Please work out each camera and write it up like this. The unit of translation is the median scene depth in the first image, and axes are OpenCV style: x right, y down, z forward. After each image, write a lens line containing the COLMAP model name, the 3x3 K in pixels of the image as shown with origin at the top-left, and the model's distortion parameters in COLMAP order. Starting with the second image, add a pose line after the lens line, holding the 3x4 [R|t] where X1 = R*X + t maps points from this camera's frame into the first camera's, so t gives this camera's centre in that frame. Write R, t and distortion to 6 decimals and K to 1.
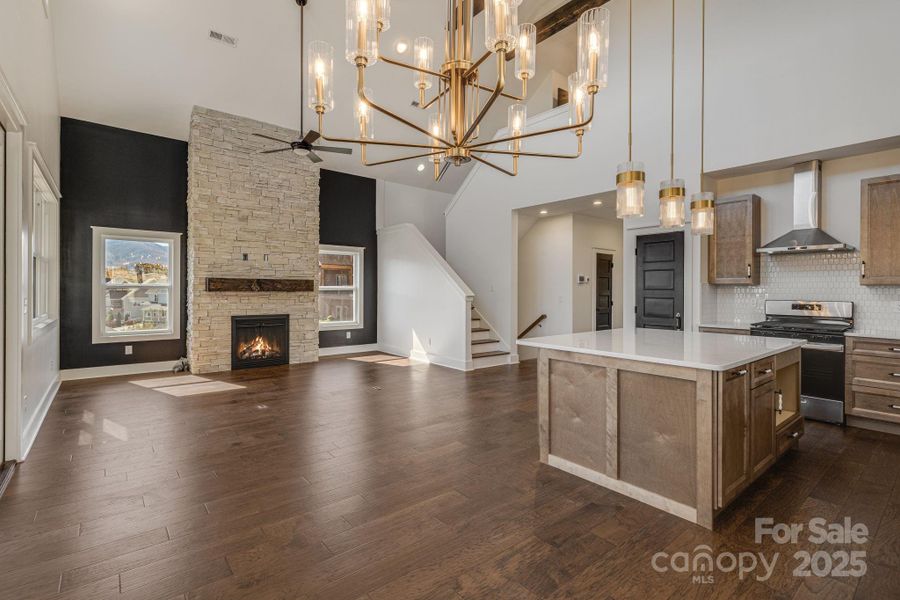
lens RADIAL K [[417.6, 0, 456.7], [0, 417.6, 292.6], [0, 0, 1]] dist [0.000932, 0.000075]
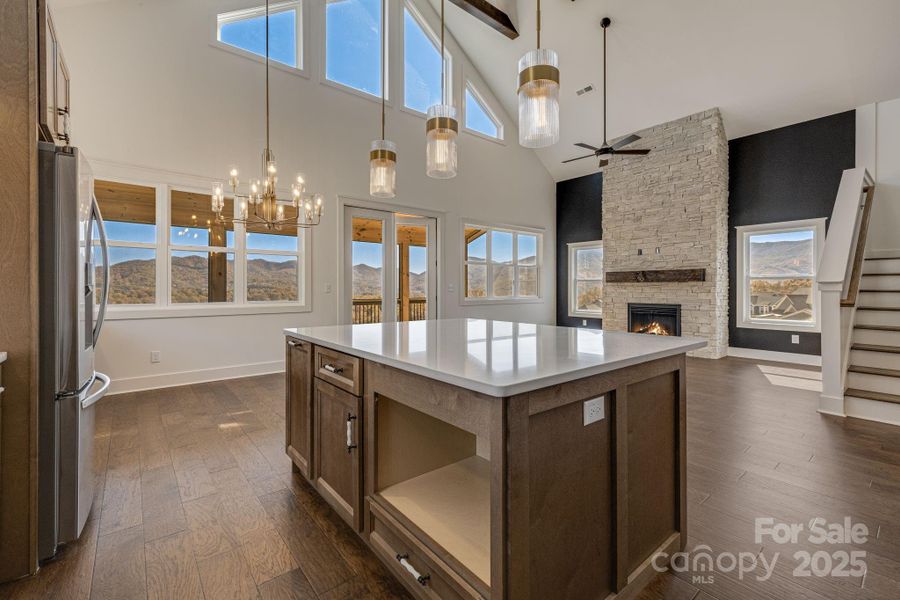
lens RADIAL K [[398.6, 0, 448.5], [0, 398.6, 286.4], [0, 0, 1]] dist [0.001376, 0.000293]
pose [[-0.007709, -0.008855, -0.999931, 0.614082], [-0.004215, 0.999952, -0.008822, 0.020921], [0.999961, 0.004147, -0.007746, 0.506013]]
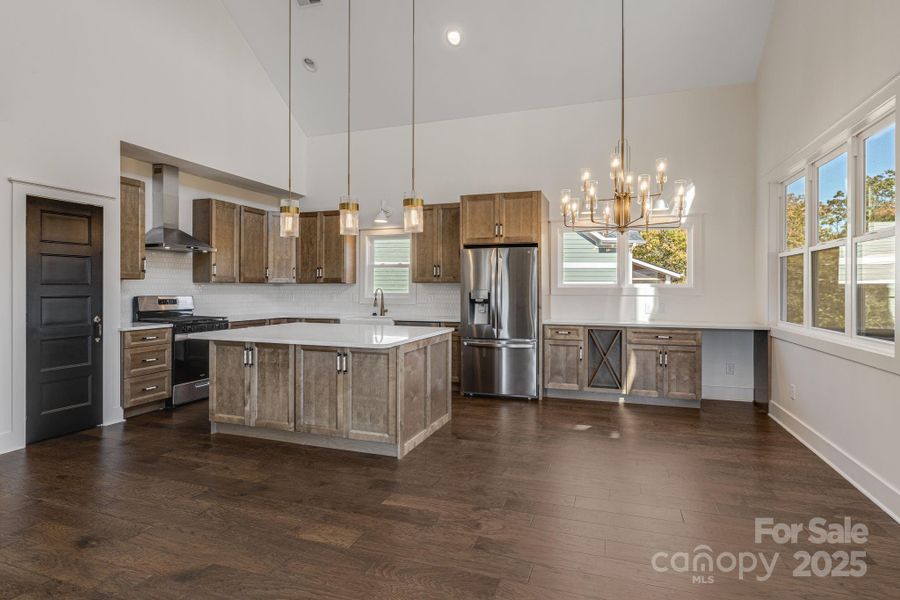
lens RADIAL K [[474.2, 0, 451.5], [0, 474.2, 288.5], [0, 0, 1]] dist [-0.004145, 0.000341]
pose [[-0.513159, -0.003020, 0.858288, -0.411310], [0.001512, 0.999989, 0.004423, -0.002871], [-0.858292, 0.003568, -0.513149, 0.731109]]
